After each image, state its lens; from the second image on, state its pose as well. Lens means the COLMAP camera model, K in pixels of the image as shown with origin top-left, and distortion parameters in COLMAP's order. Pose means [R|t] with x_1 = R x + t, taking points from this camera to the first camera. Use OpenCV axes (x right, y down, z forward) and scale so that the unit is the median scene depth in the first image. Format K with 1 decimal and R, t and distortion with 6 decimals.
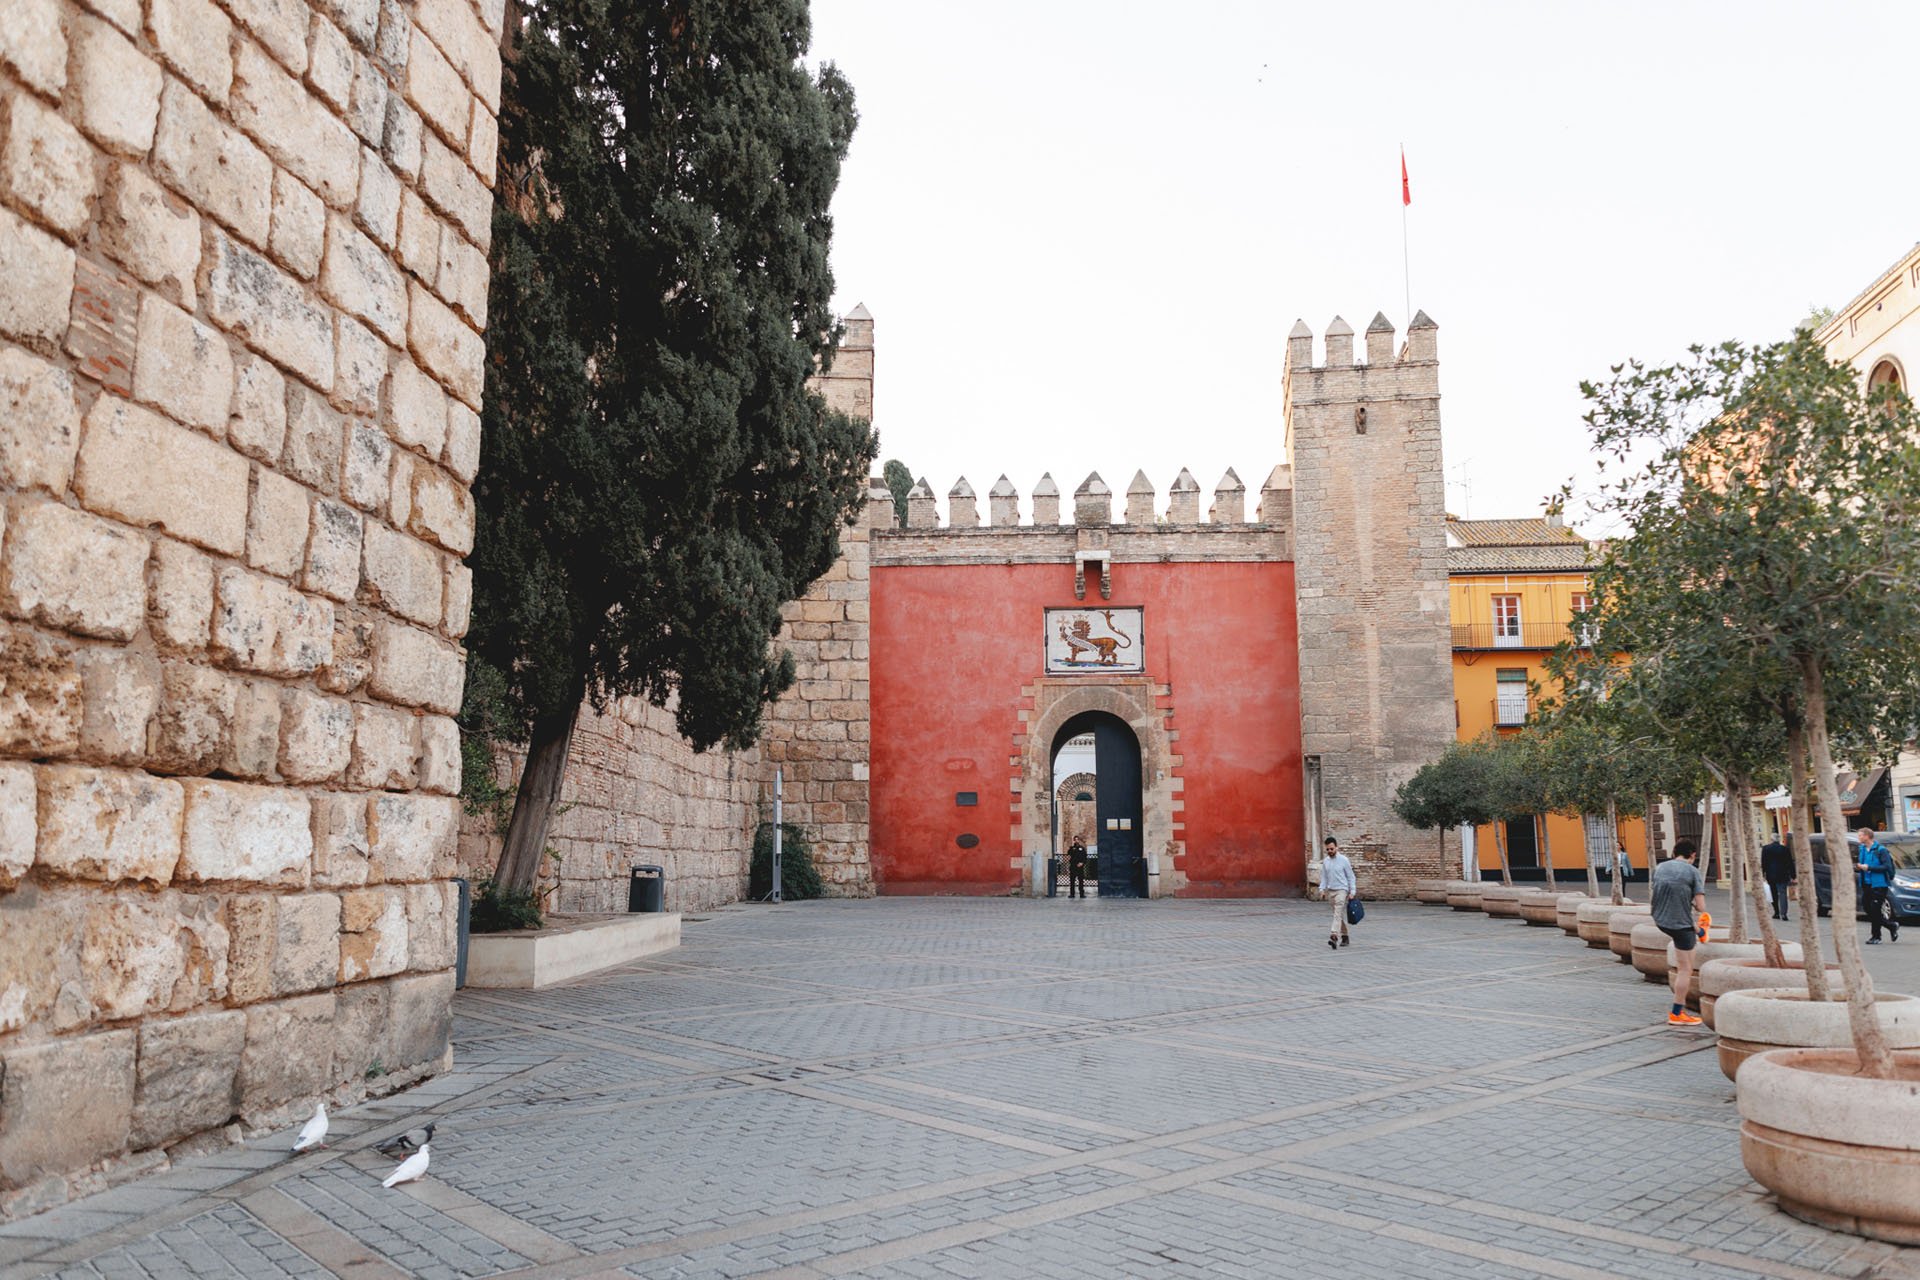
lens RADIAL K [[1366.2, 0, 963.8], [0, 1366.2, 645.8], [0, 0, 1]] dist [-0.002376, -0.003833]
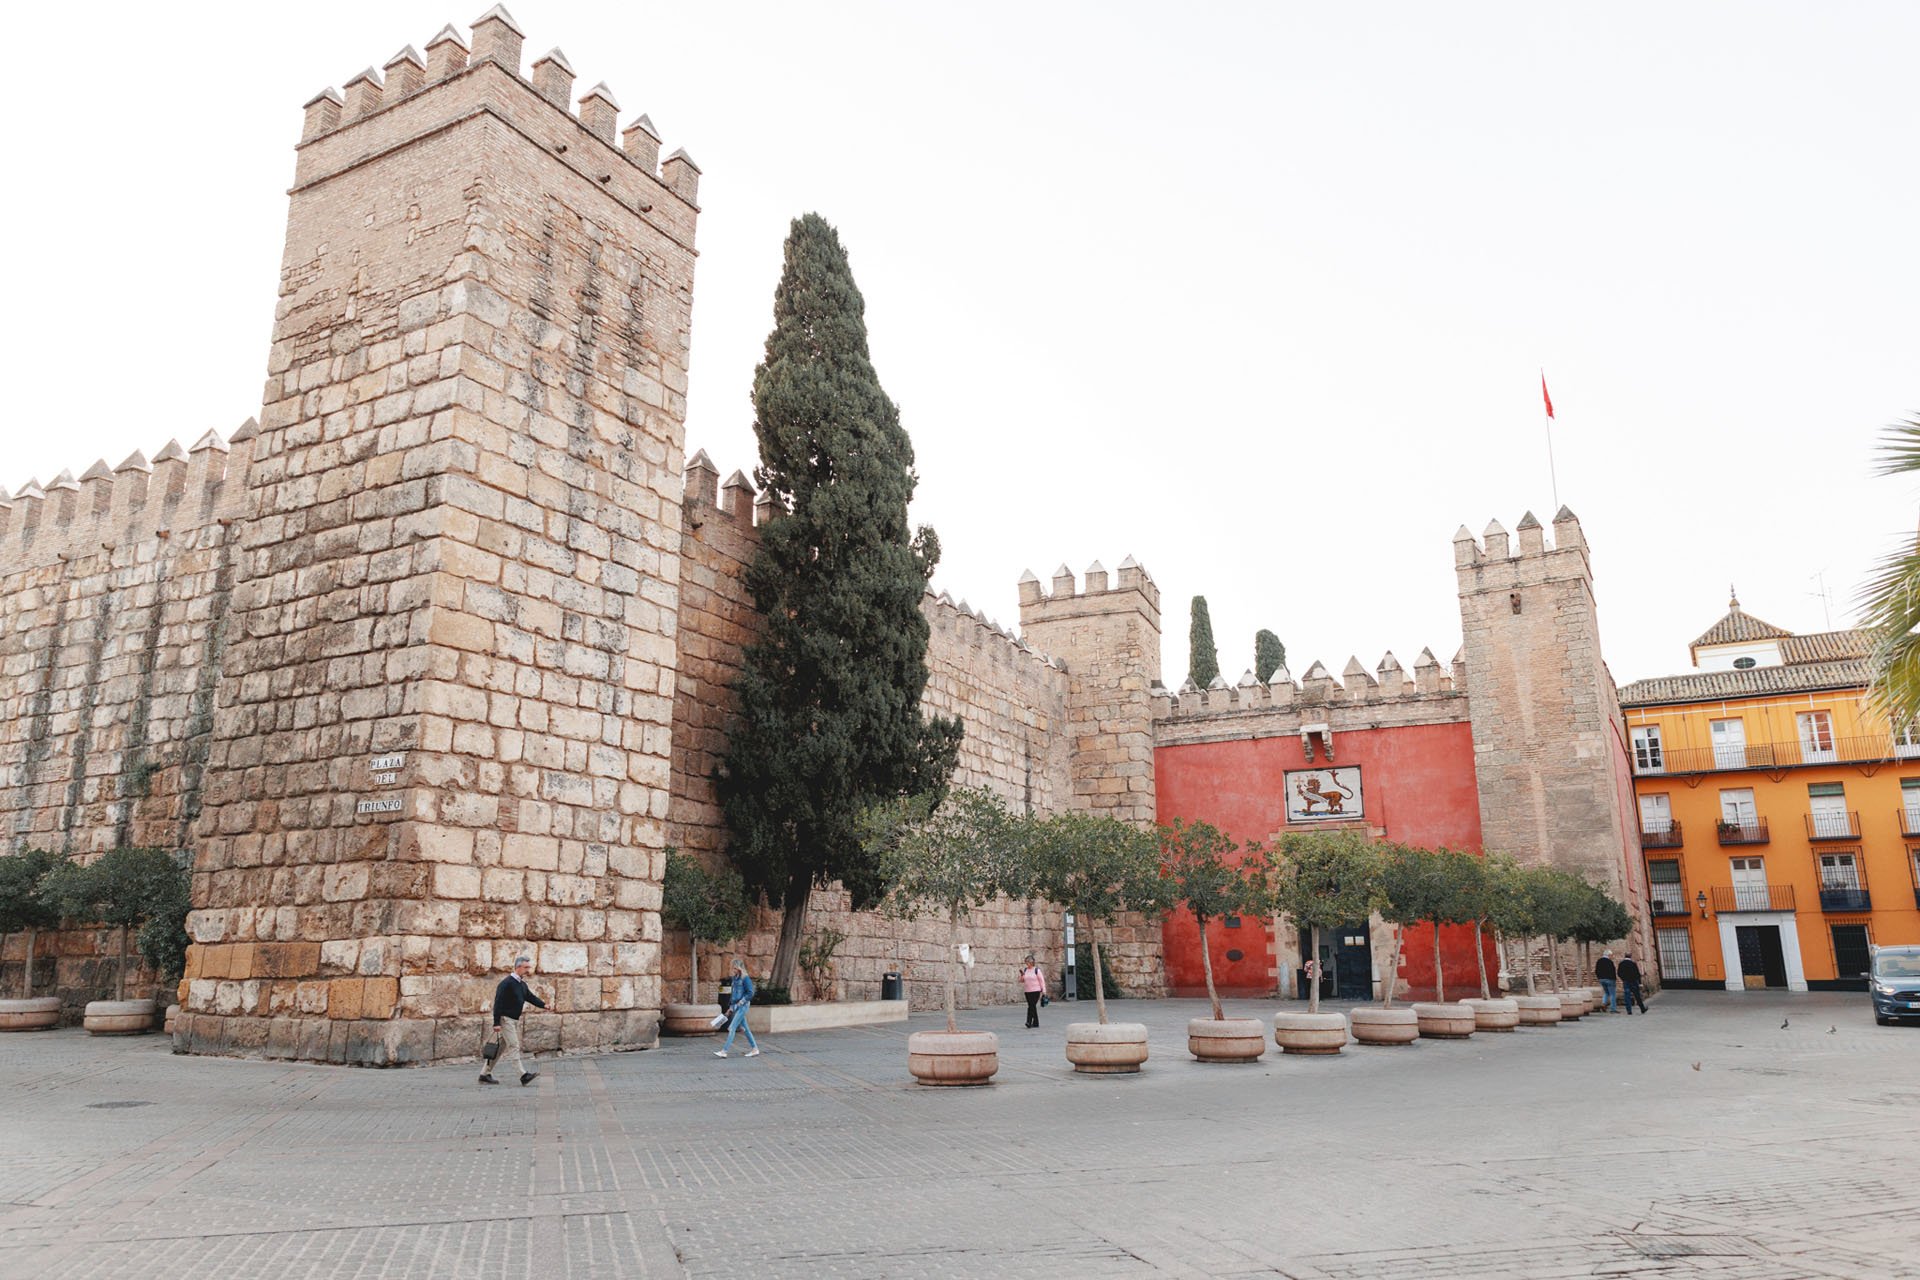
lens RADIAL K [[1366.2, 0, 958.5], [0, 1366.2, 635.9], [0, 0, 1]] dist [-0.002376, -0.003833]
pose [[0.899648, -0.104730, -0.423870, 0.799878], [0.067549, 0.992503, -0.101859, -0.101839], [0.431360, 0.063005, 0.899977, -0.697332]]
